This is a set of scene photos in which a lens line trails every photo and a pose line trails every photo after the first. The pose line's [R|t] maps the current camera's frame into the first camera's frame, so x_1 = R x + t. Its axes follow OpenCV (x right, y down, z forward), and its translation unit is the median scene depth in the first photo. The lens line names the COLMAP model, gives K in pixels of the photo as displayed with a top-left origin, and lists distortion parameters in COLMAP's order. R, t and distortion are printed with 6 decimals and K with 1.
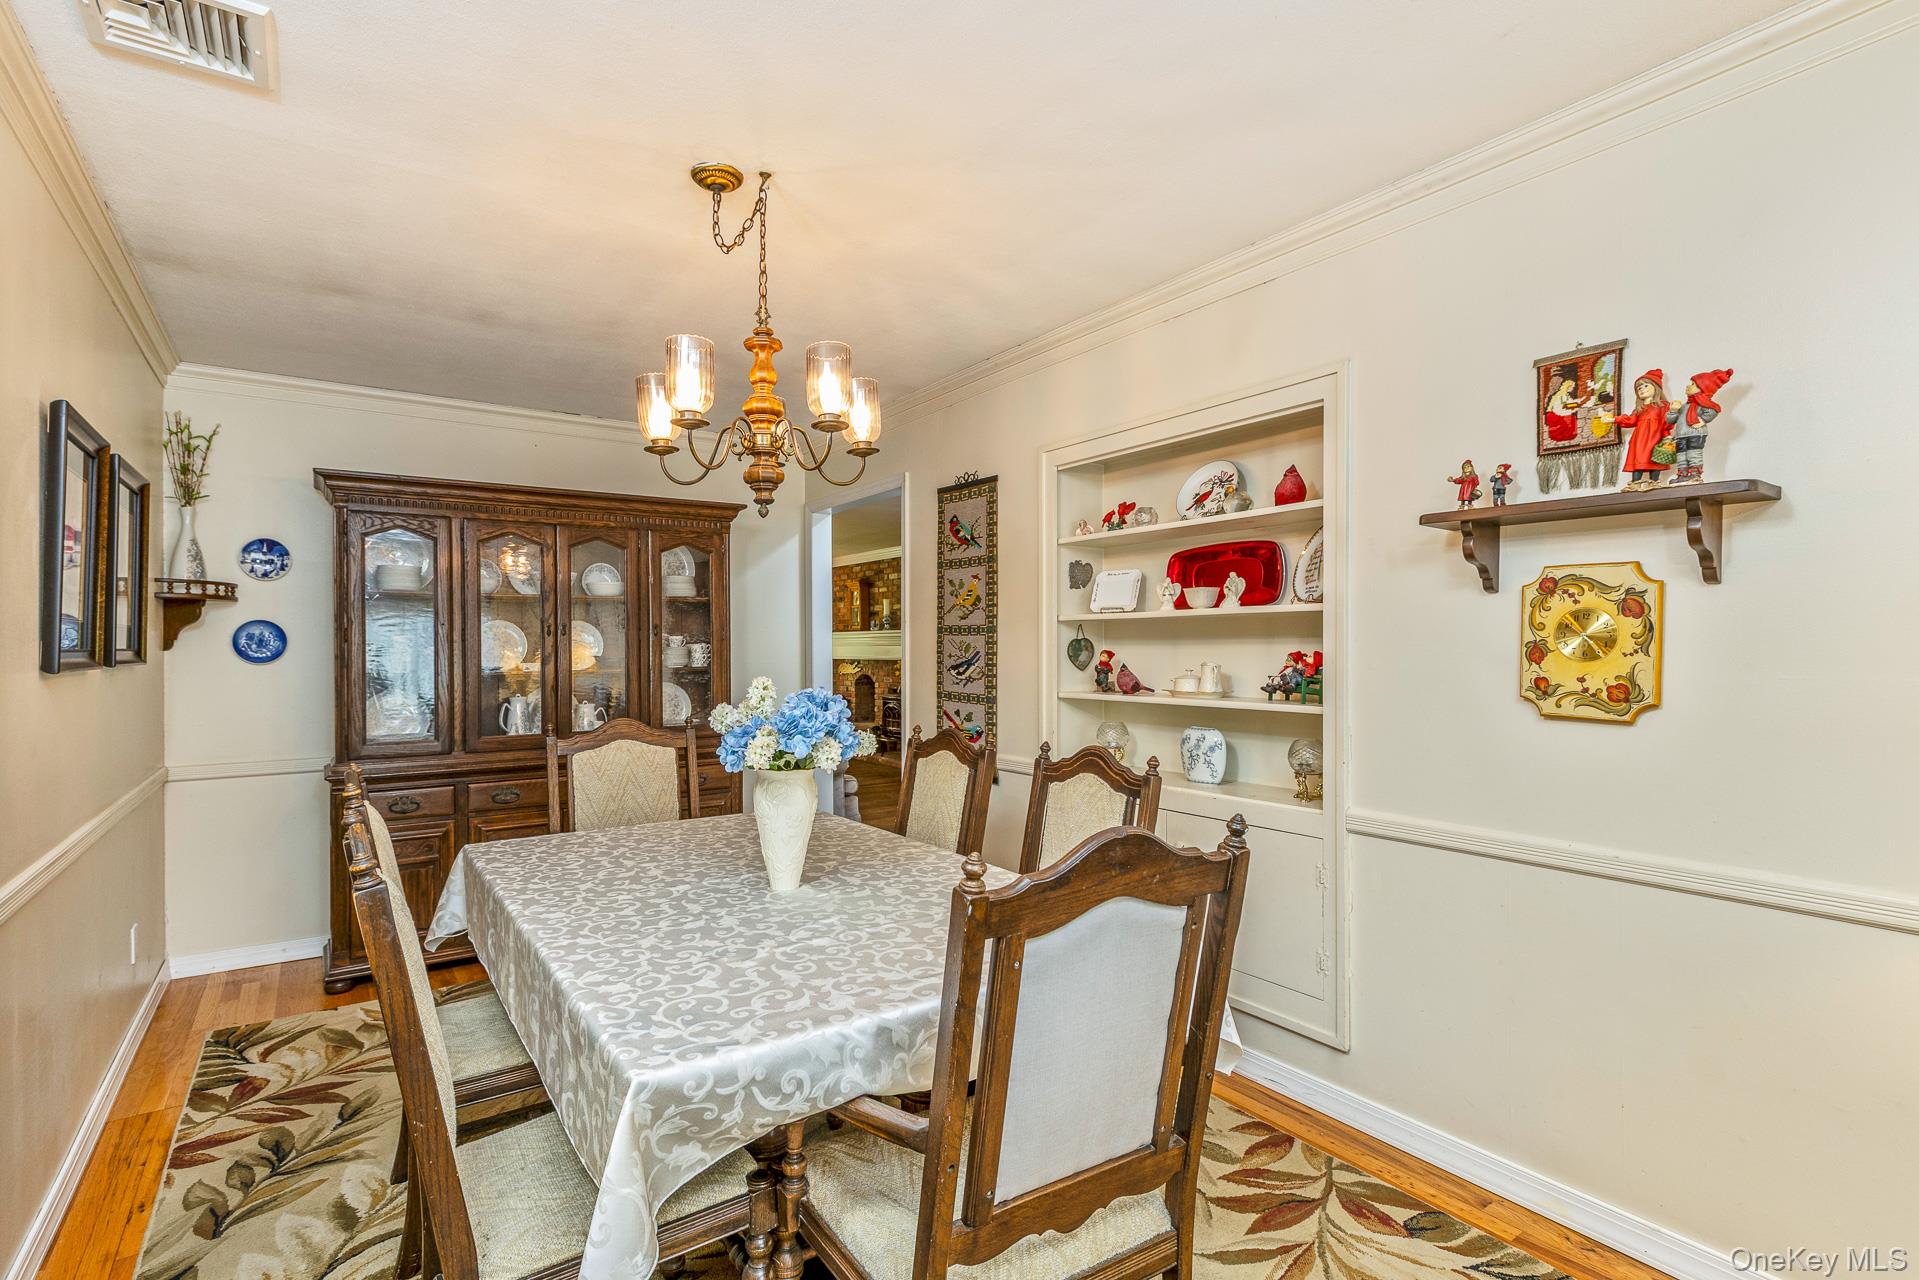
lens RADIAL K [[818.9, 0, 981.7], [0, 818.9, 636.0], [0, 0, 1]] dist [0.000845, 0.000118]
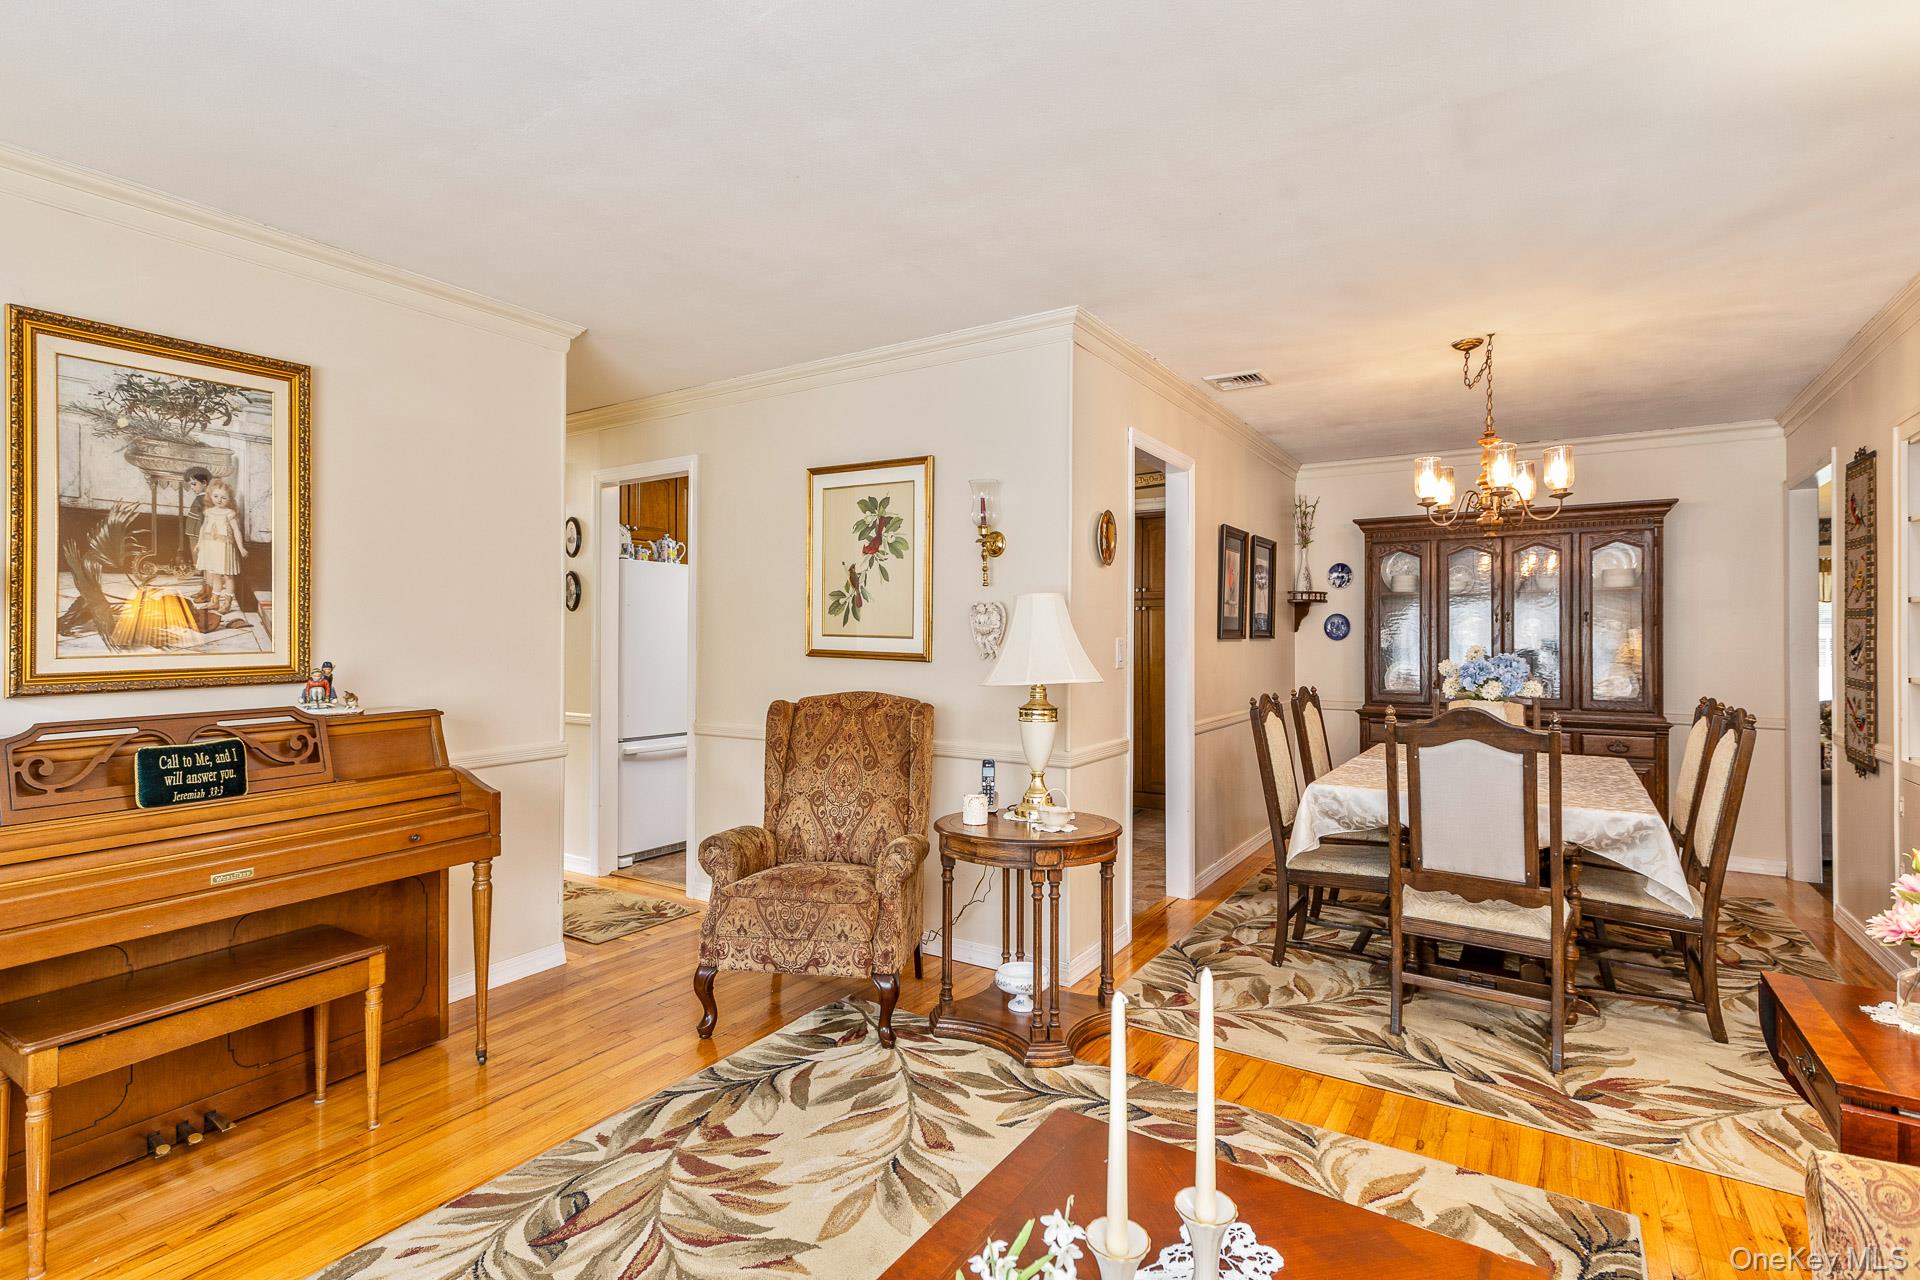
lens RADIAL K [[908.8, 0, 930.6], [0, 908.8, 634.9], [0, 0, 1]] dist [0.011067, 0.000456]
pose [[0.306087, 0.005908, -0.951985, 0.702321], [0.006564, 0.999944, 0.008316, 0.002672], [0.951981, -0.008794, 0.306031, -0.380676]]
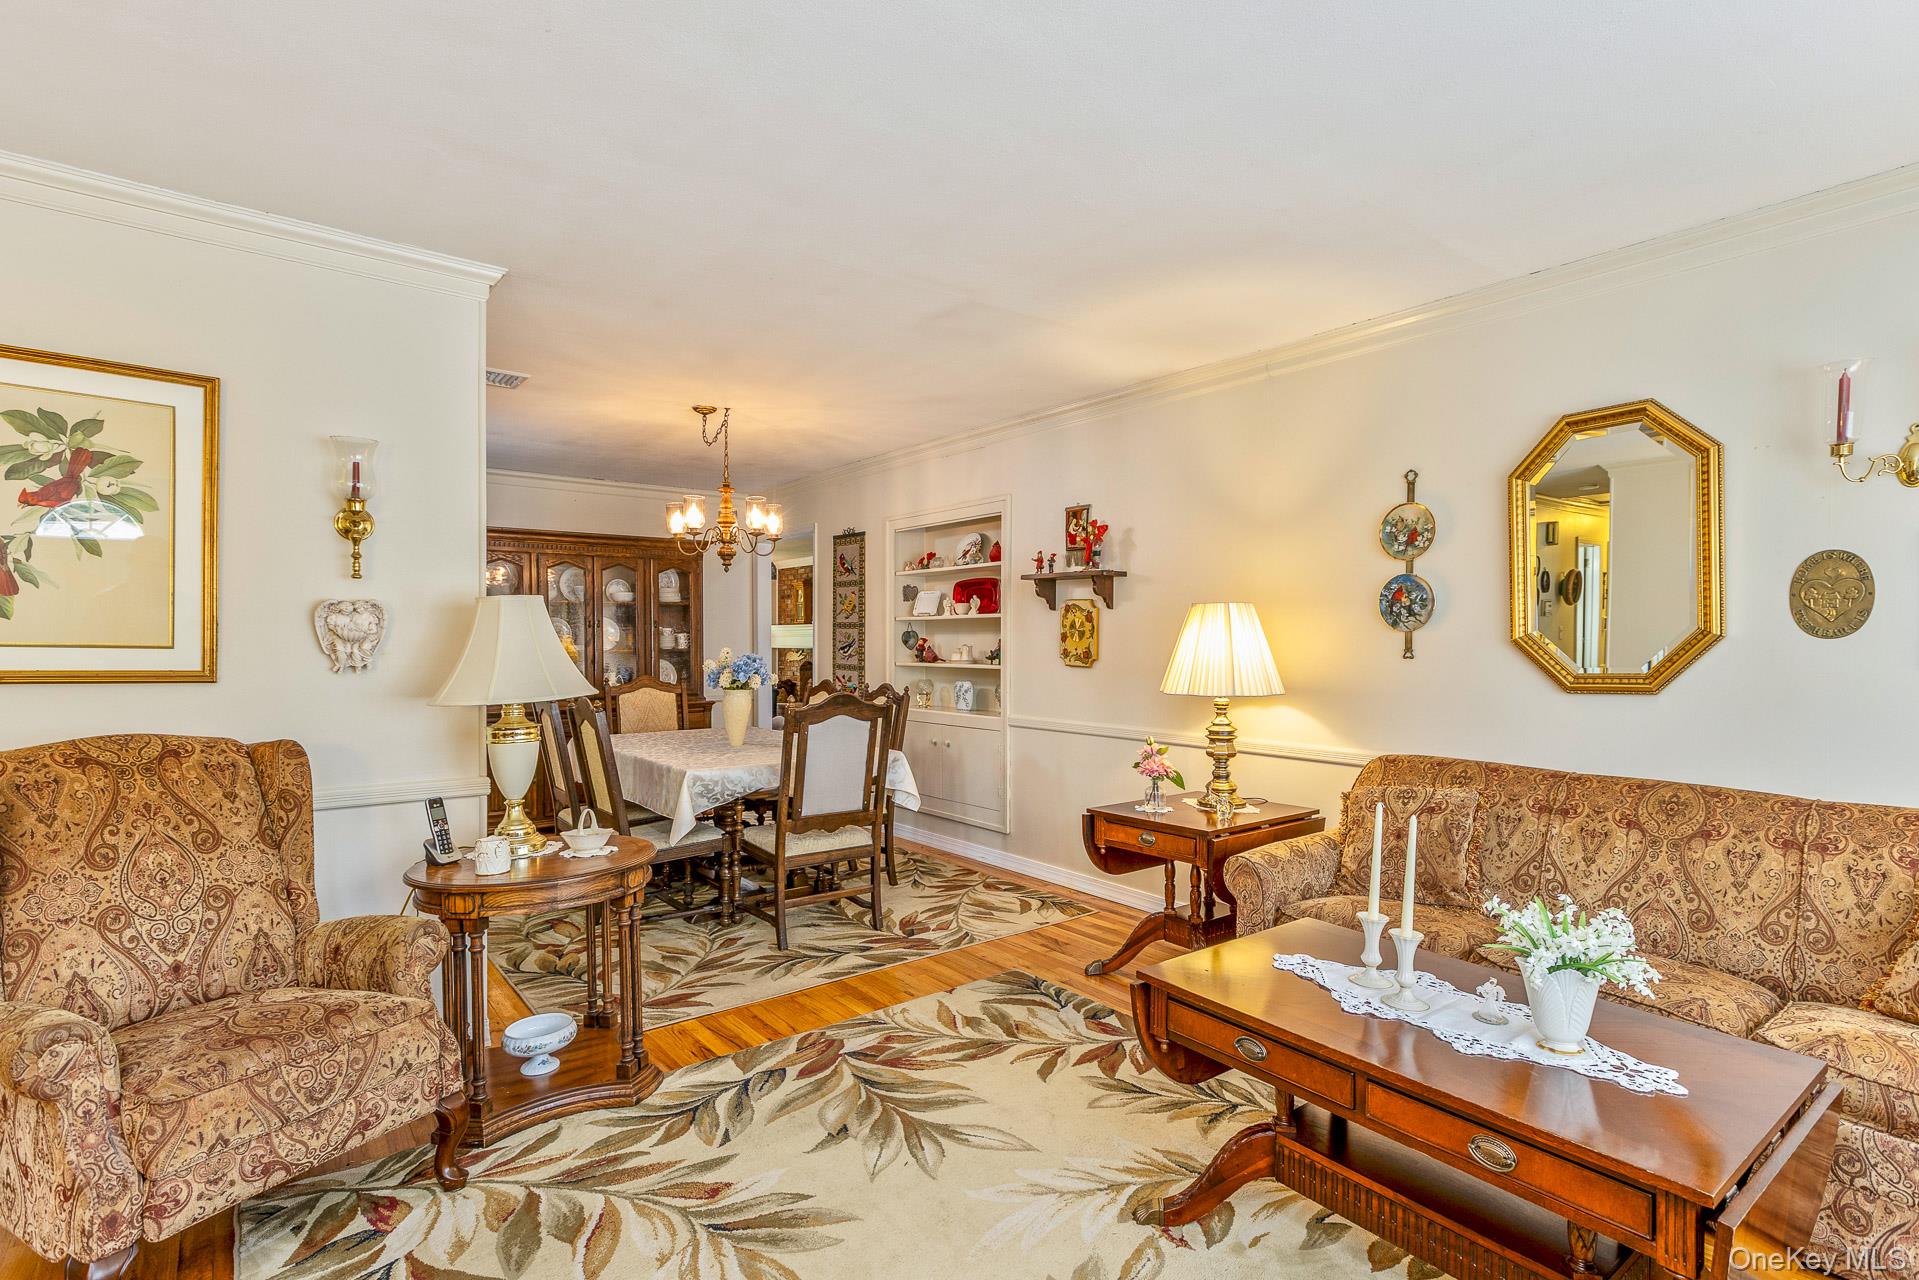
lens RADIAL K [[897.4, 0, 906.1], [0, 897.4, 641.6], [0, 0, 1]] dist [0.003372, 0.000274]
pose [[0.998474, 0.004826, -0.055011, 0.201139], [-0.003998, 0.999877, 0.015153, -0.002707], [0.055077, -0.014910, 0.998371, -0.799066]]
